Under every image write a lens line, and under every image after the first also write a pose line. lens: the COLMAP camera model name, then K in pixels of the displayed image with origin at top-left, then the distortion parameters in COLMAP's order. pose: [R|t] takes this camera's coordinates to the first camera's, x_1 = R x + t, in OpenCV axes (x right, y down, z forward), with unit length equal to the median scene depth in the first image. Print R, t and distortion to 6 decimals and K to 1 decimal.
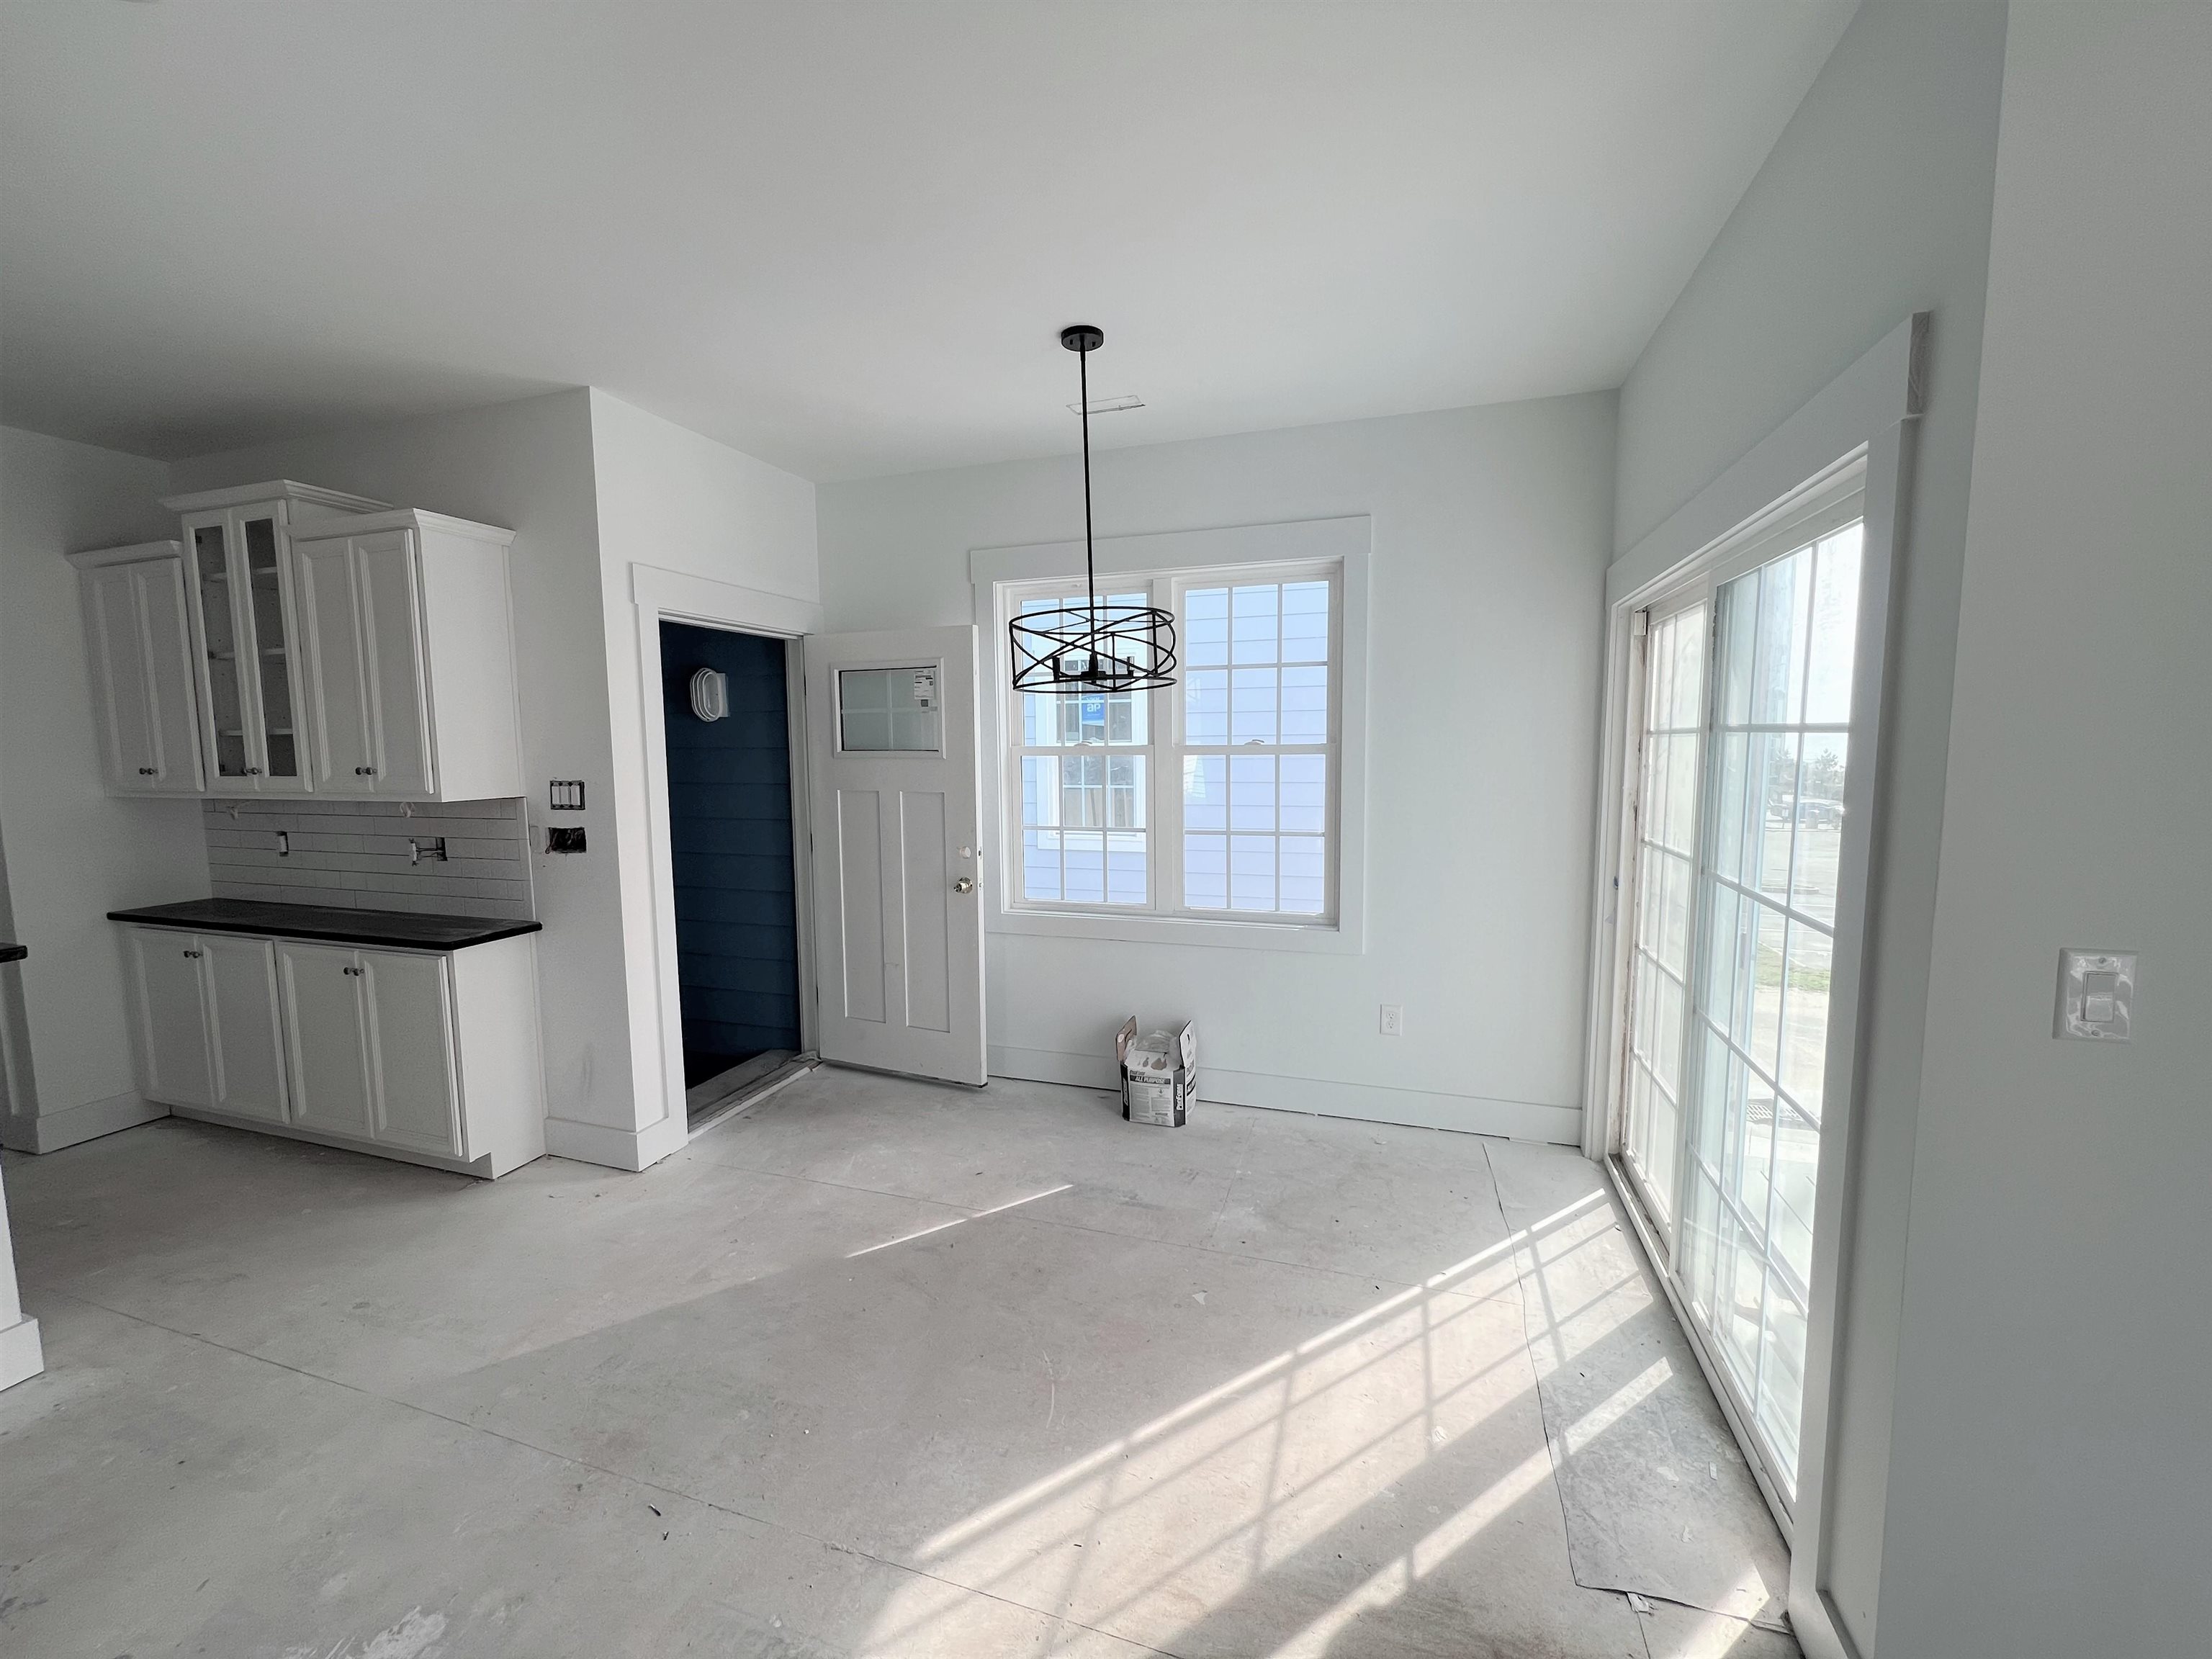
lens RADIAL K [[891.9, 0, 1103.3], [0, 891.9, 824.3], [0, 0, 1]] dist [0.002528, 0.000082]
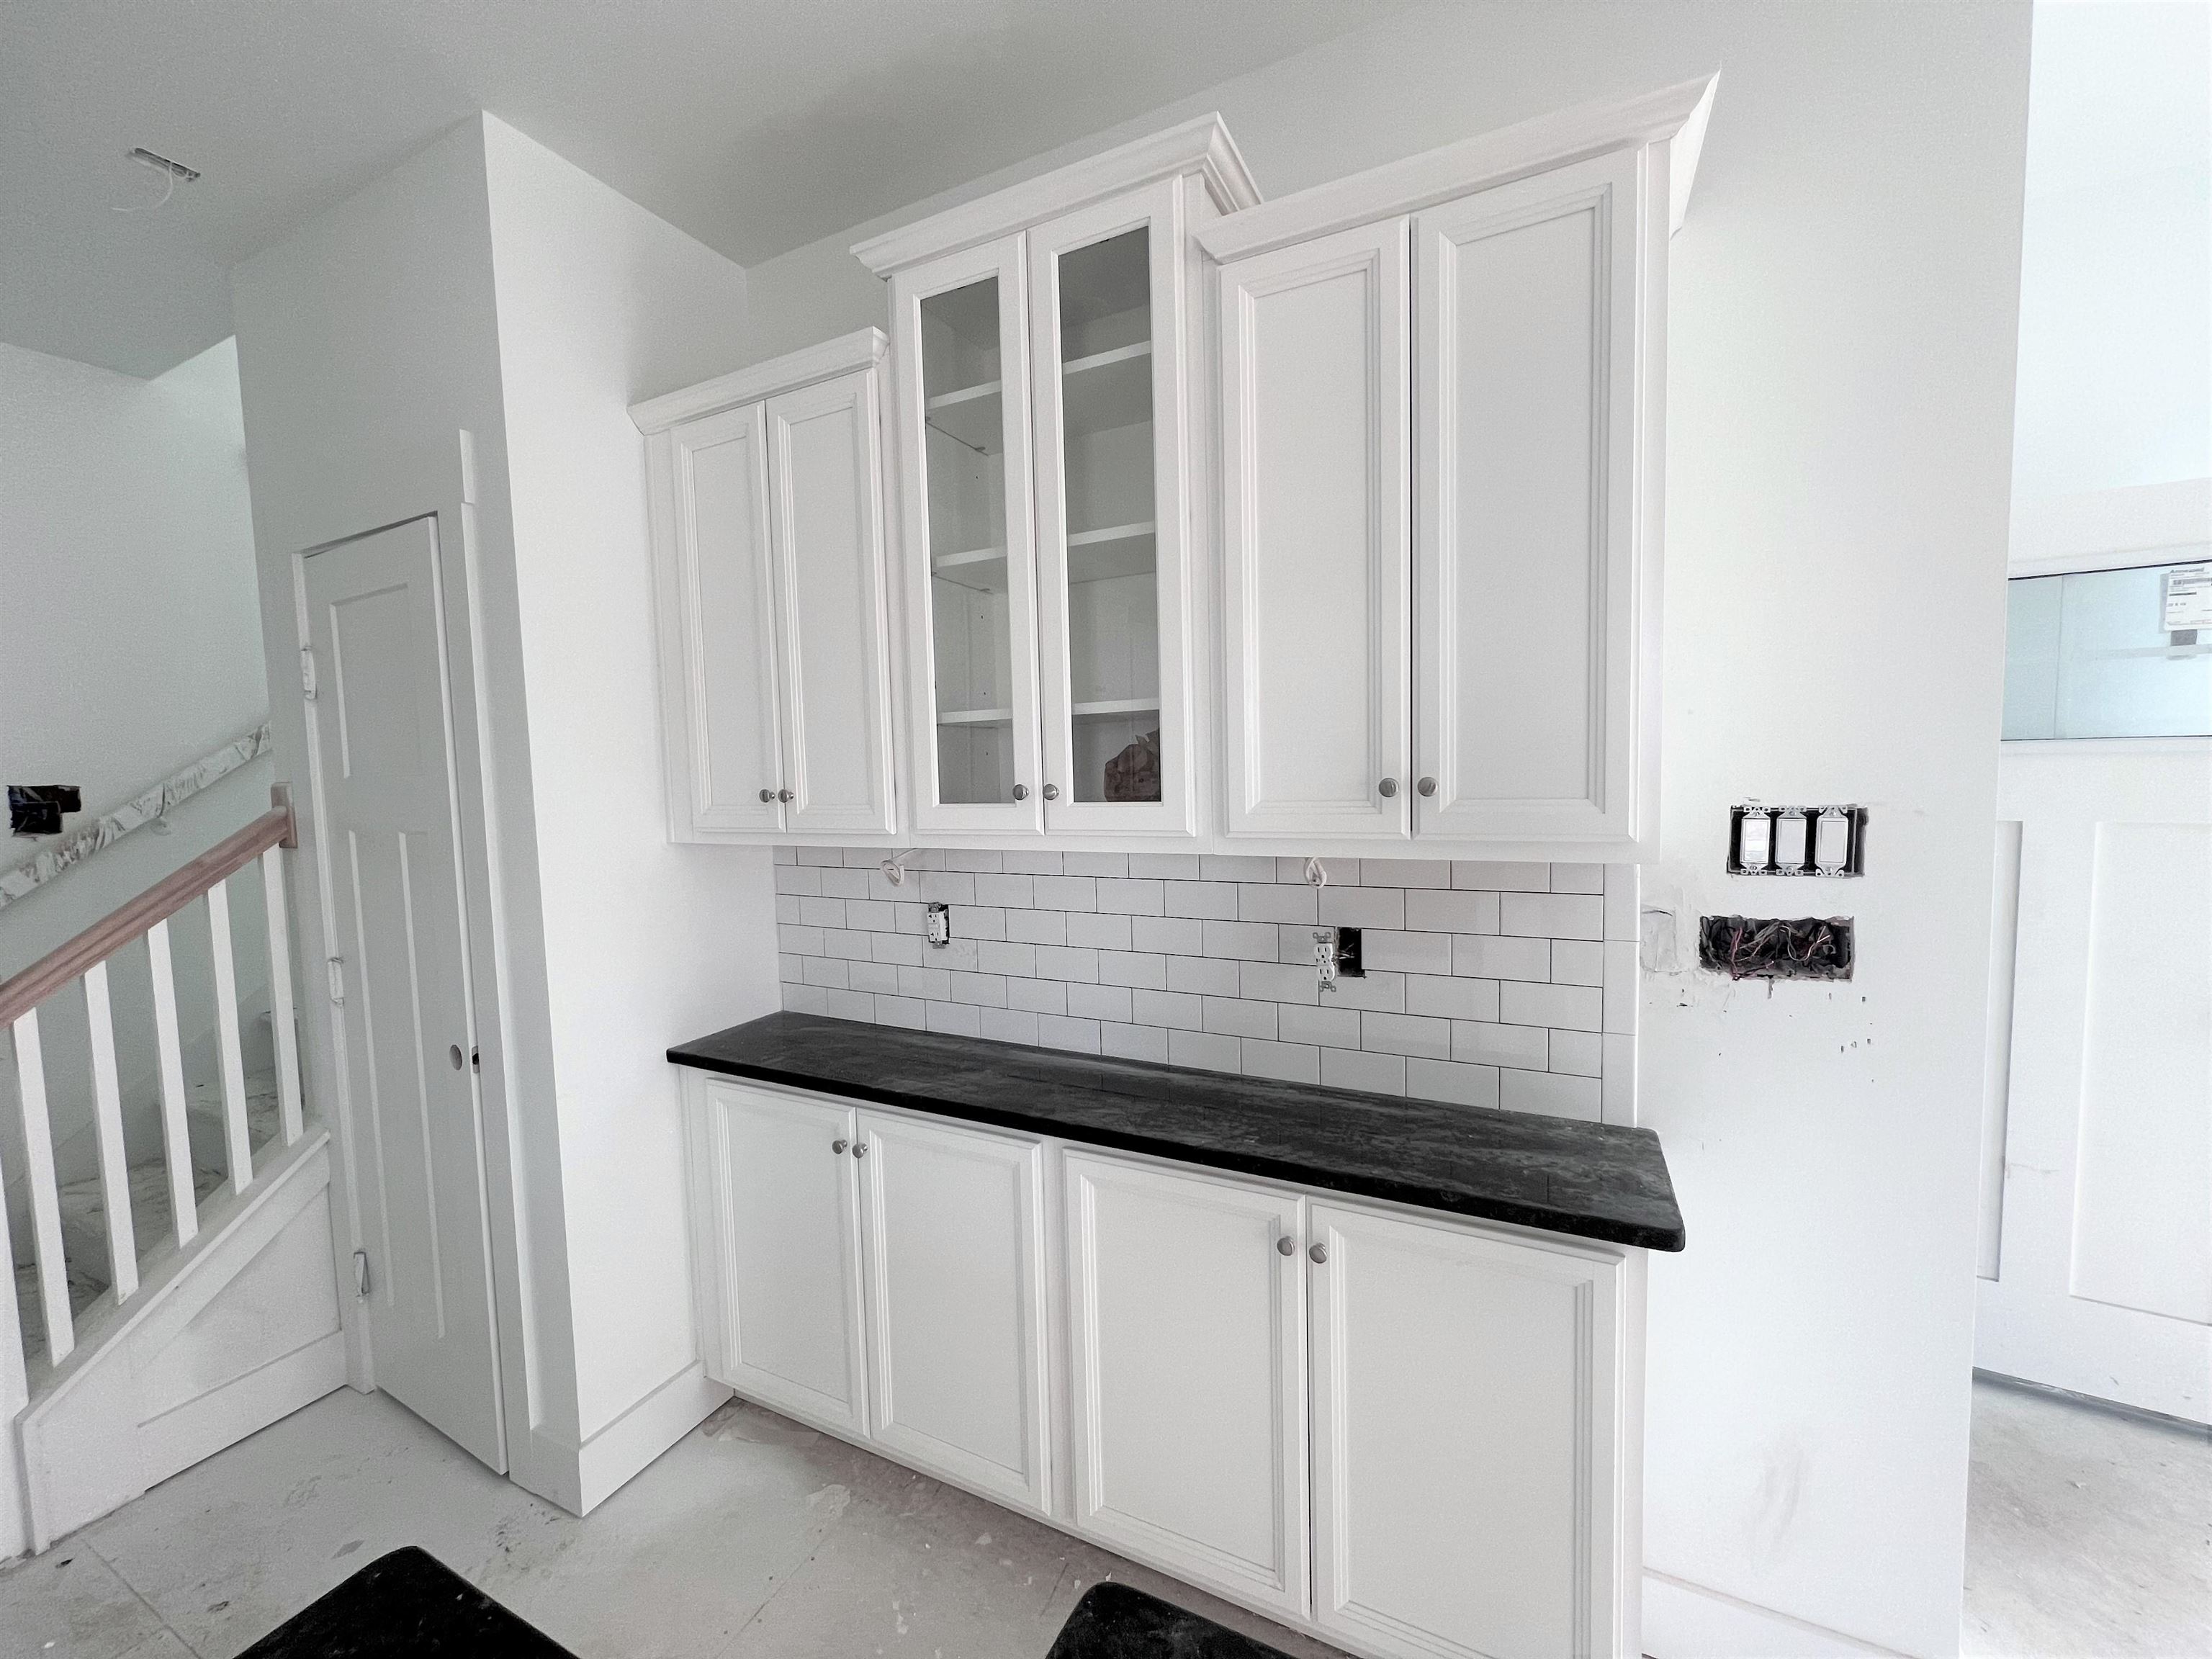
lens RADIAL K [[891.9, 0, 1105.3], [0, 891.9, 825.0], [0, 0, 1]] dist [0.002528, 0.000082]
pose [[0.990493, -0.006243, -0.137422, -0.838790], [0.002987, 0.999710, -0.023894, -0.030192], [0.137531, 0.023256, 0.990224, 0.529679]]
